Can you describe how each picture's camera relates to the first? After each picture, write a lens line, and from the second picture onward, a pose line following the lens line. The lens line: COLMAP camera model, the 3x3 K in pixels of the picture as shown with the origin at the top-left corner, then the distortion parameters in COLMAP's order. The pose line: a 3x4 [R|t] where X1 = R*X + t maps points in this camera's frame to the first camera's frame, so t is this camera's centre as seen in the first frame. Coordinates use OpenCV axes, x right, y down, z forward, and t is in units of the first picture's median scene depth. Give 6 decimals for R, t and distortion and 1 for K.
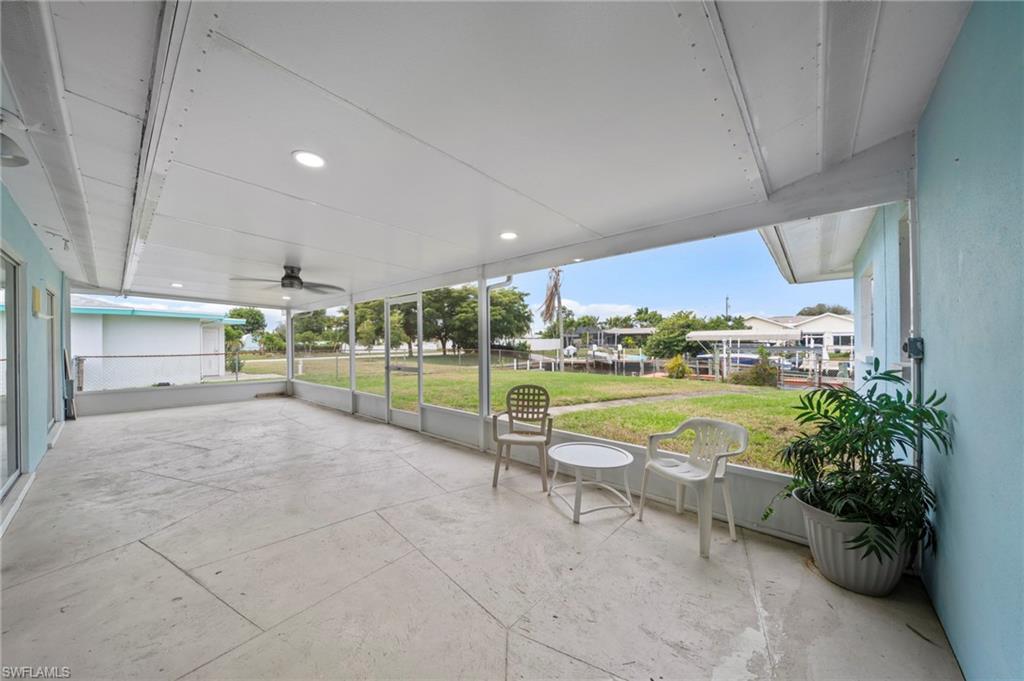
lens RADIAL K [[354.9, 0, 509.1], [0, 354.9, 340.7], [0, 0, 1]] dist [0.001182, -0.000180]
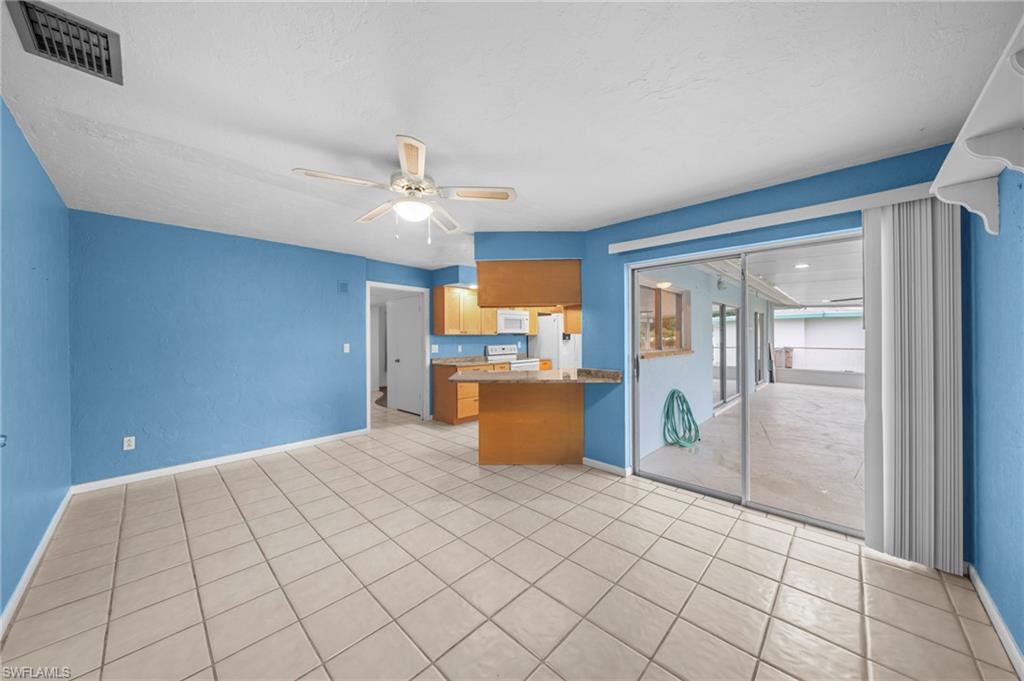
lens RADIAL K [[354.9, 0, 510.4], [0, 354.9, 339.8], [0, 0, 1]] dist [0.001182, -0.000180]
pose [[-0.031156, 0.001450, -0.999513, 0.556240], [0.008927, 0.999959, 0.001173, -0.002113], [0.999475, -0.008886, -0.031168, -0.234110]]
